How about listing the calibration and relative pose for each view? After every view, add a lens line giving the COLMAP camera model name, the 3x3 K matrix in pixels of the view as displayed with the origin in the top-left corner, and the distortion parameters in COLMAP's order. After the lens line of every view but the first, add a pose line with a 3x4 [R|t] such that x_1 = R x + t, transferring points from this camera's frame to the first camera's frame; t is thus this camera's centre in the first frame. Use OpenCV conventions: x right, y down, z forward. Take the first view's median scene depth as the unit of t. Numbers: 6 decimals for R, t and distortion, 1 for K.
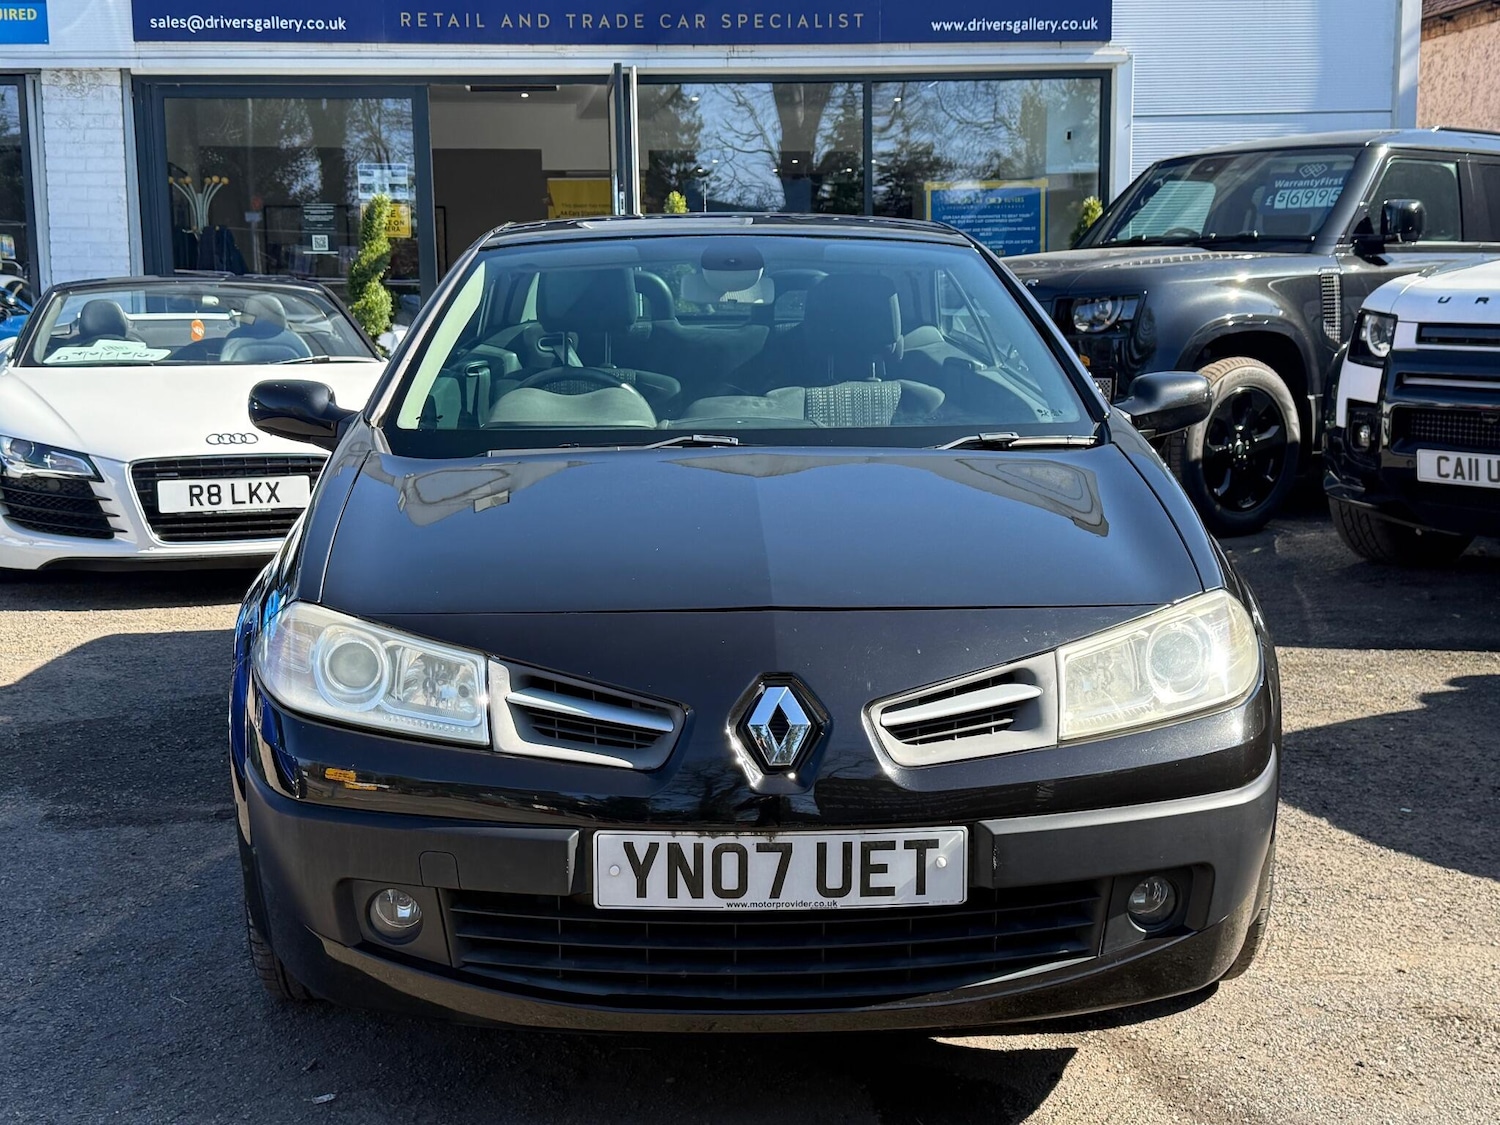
lens RADIAL K [[1933.1, 0, 758.0], [0, 1933.1, 568.5], [0, 0, 1]] dist [0.190901, -0.434843]
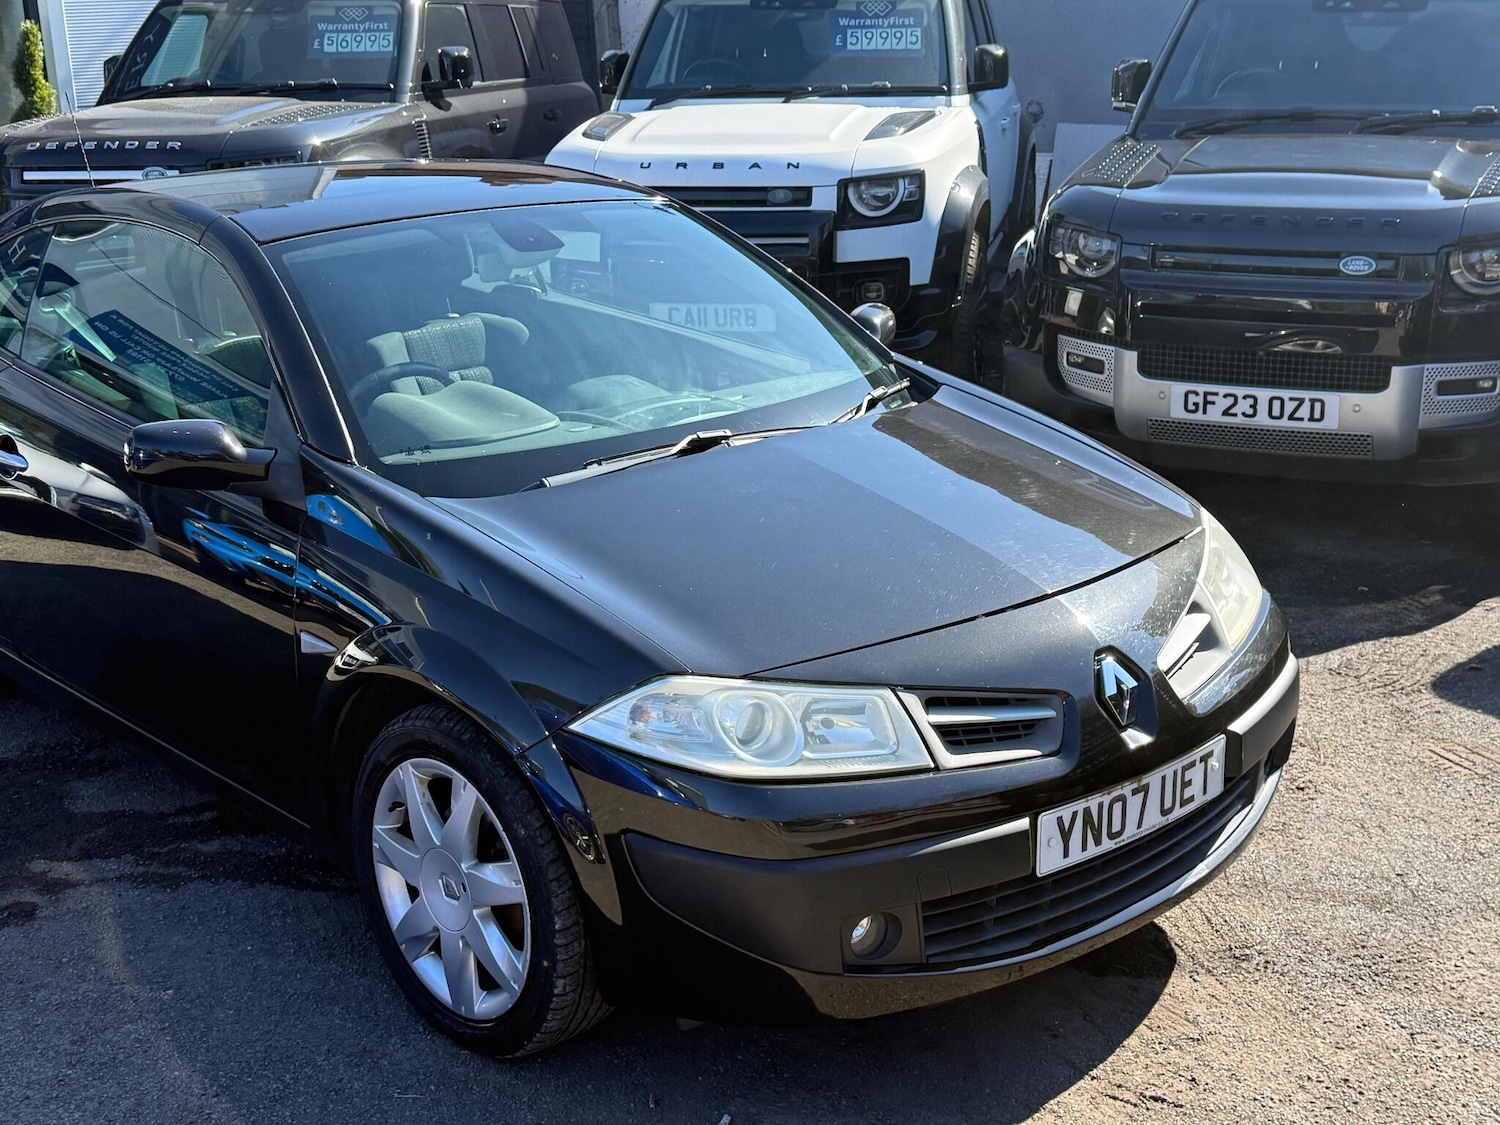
lens RADIAL K [[1938.9, 0, 790.9], [0, 1938.9, 560.7], [0, 0, 1]] dist [0.206055, -0.528209]
pose [[0.754765, -0.185781, 0.629138, -0.348762], [0.111157, 0.981411, 0.156452, -0.082902], [-0.646508, -0.048151, 0.761386, 0.079479]]
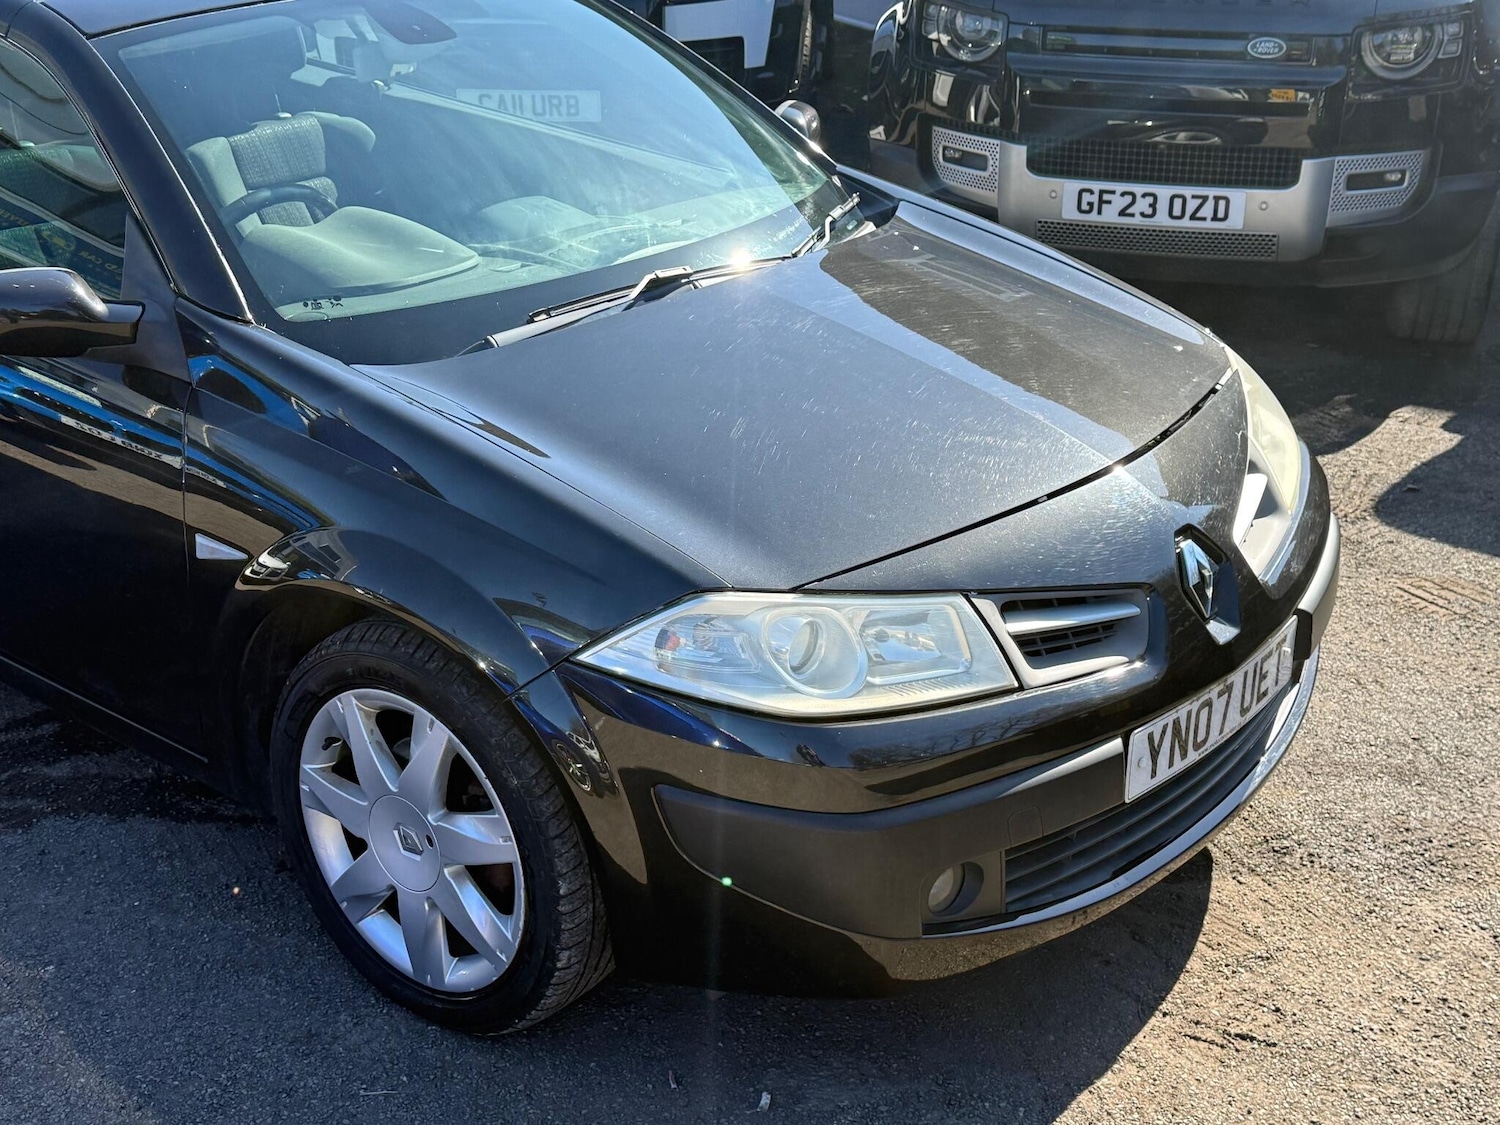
lens RADIAL K [[1942.7, 0, 763.7], [0, 1942.7, 555.4], [0, 0, 1]] dist [0.209188, -0.527184]
pose [[0.664655, -0.279537, 0.692888, -0.336426], [0.112941, 0.954307, 0.276665, -0.095783], [-0.738565, -0.105631, 0.665856, 0.184507]]
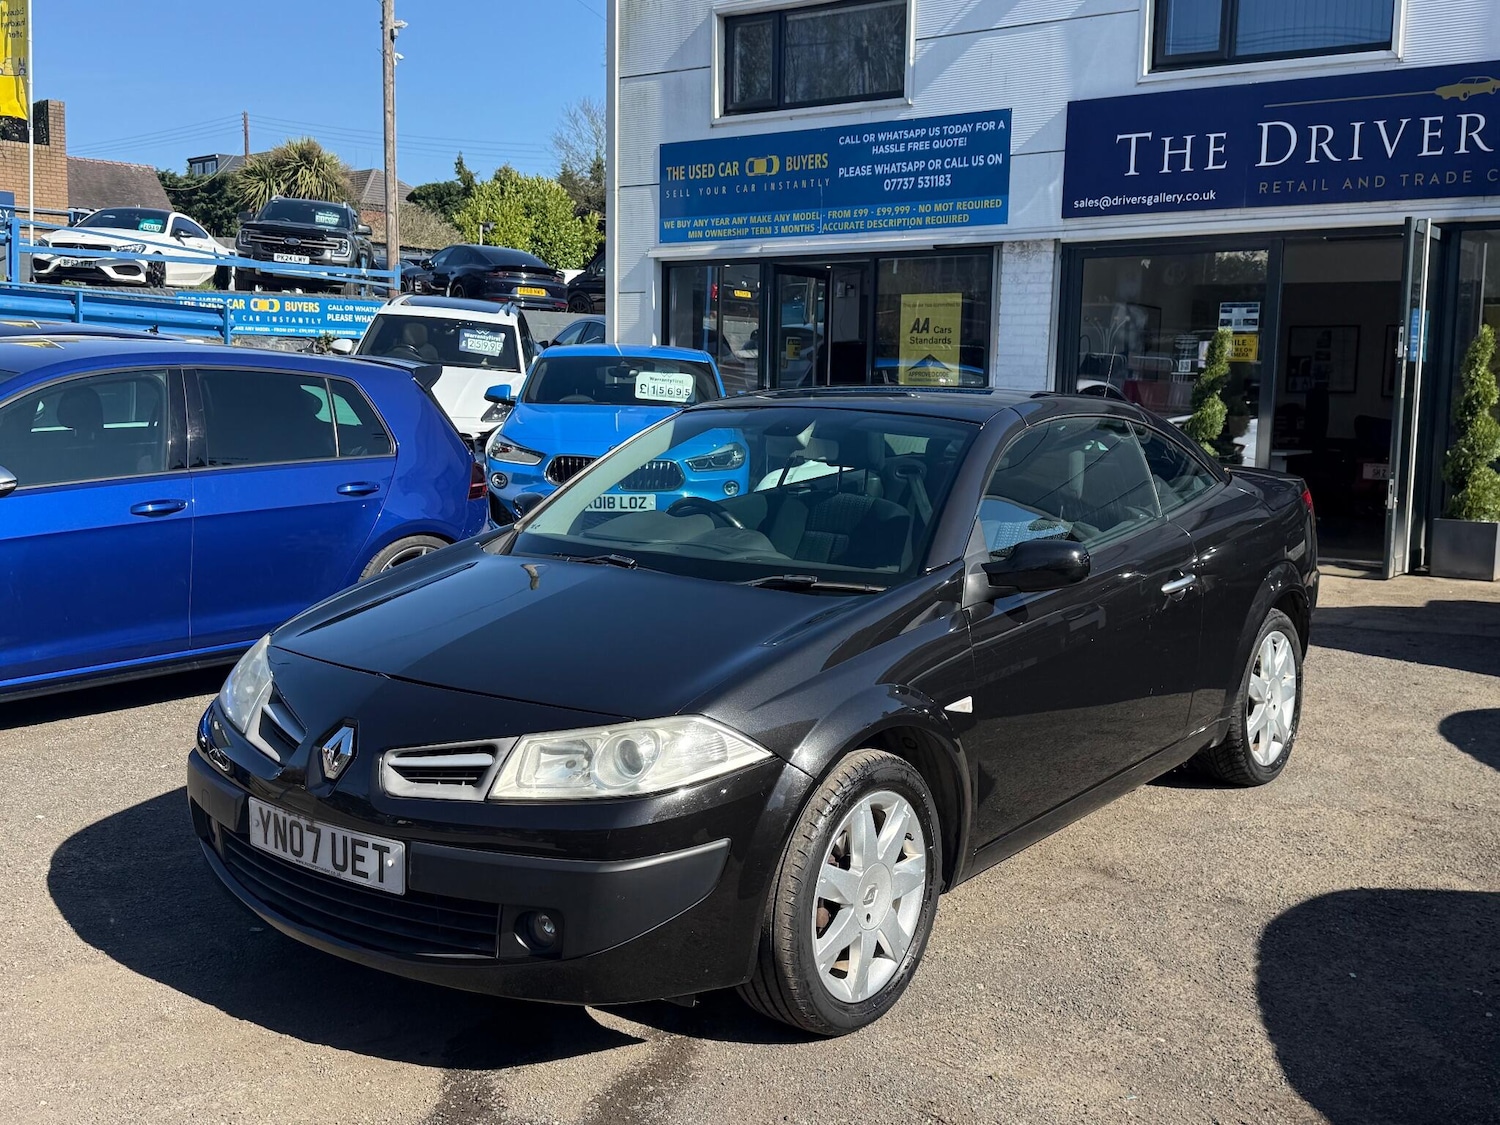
lens RADIAL K [[1522.4, 0, 750.0], [0, 1522.4, 562.5], [0, 0, 1]] dist [0.192809, -0.446774]
pose [[0.764782, 0.100363, -0.636424, 0.396827], [-0.113970, 0.993289, 0.019685, -0.050277], [0.634129, 0.057478, 0.771088, 0.099113]]
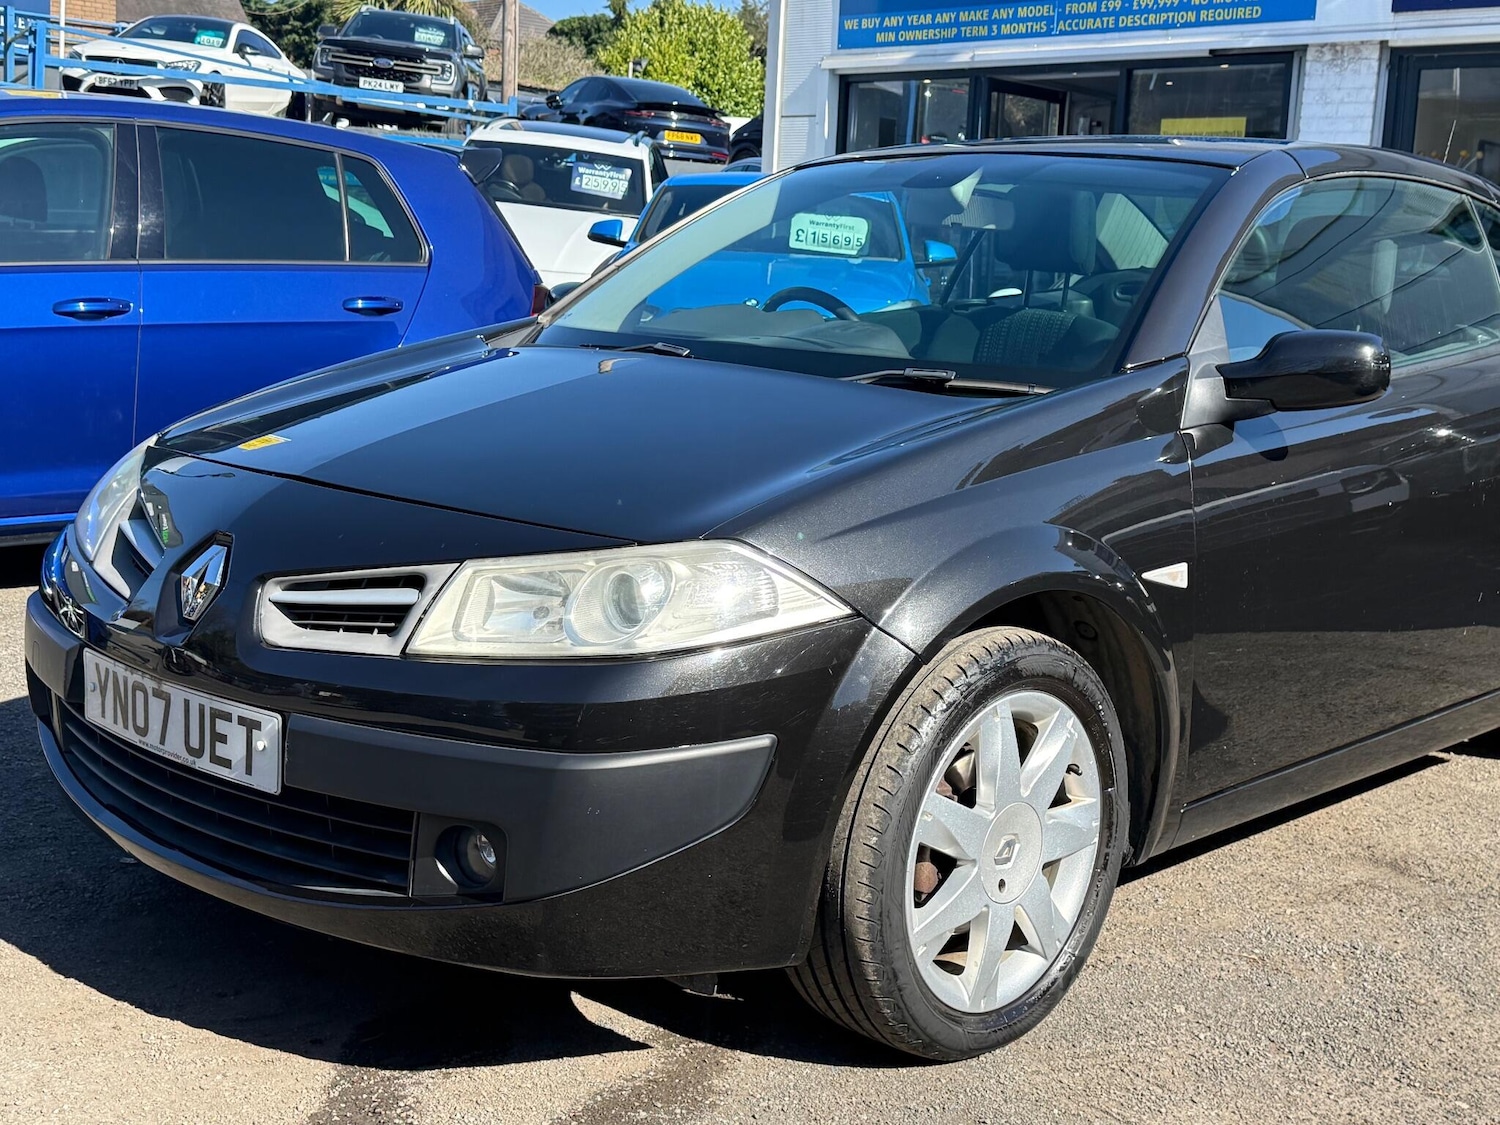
lens RADIAL K [[1942.7, 0, 763.7], [0, 1942.7, 555.4], [0, 0, 1]] dist [0.209188, -0.527184]
pose [[0.692265, 0.147197, -0.706471, 0.365258], [-0.153448, 0.986614, 0.055204, -0.013485], [0.705140, 0.070191, 0.705586, 0.185320]]
